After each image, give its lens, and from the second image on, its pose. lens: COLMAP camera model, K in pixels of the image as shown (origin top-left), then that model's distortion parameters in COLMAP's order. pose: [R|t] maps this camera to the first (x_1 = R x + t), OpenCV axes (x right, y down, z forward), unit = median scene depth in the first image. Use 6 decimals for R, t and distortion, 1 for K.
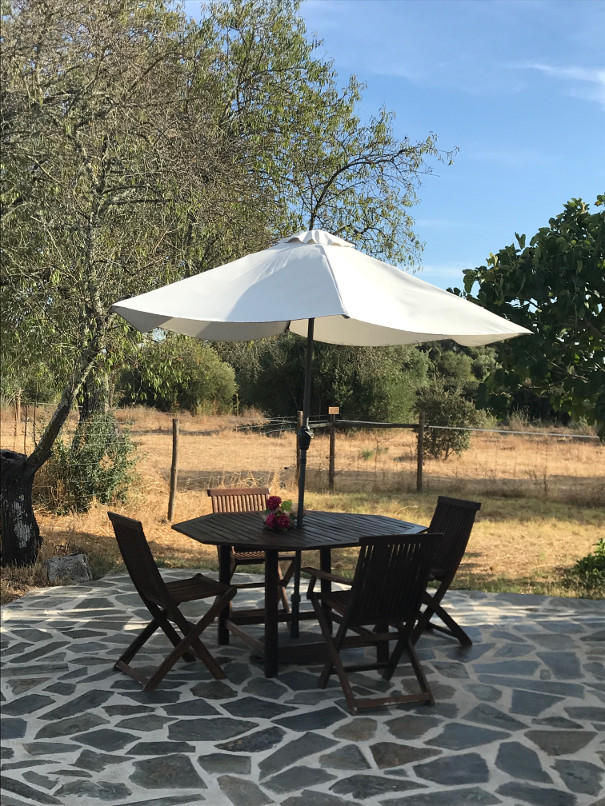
lens RADIAL K [[950.6, 0, 302.5], [0, 950.6, 403.0], [0, 0, 1]] dist [0.102936, -0.317417]
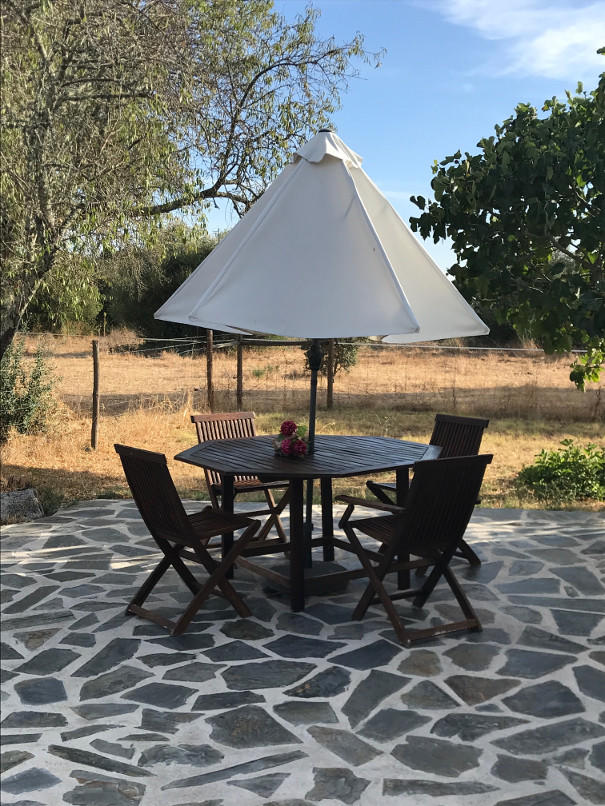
lens RADIAL K [[950.6, 0, 302.5], [0, 950.6, 403.0], [0, 0, 1]] dist [0.102936, -0.317417]
pose [[0.989822, -0.032432, 0.138566, -0.153692], [0.020440, 0.995990, 0.087103, -0.000055], [-0.140835, -0.083384, 0.986515, 0.089504]]
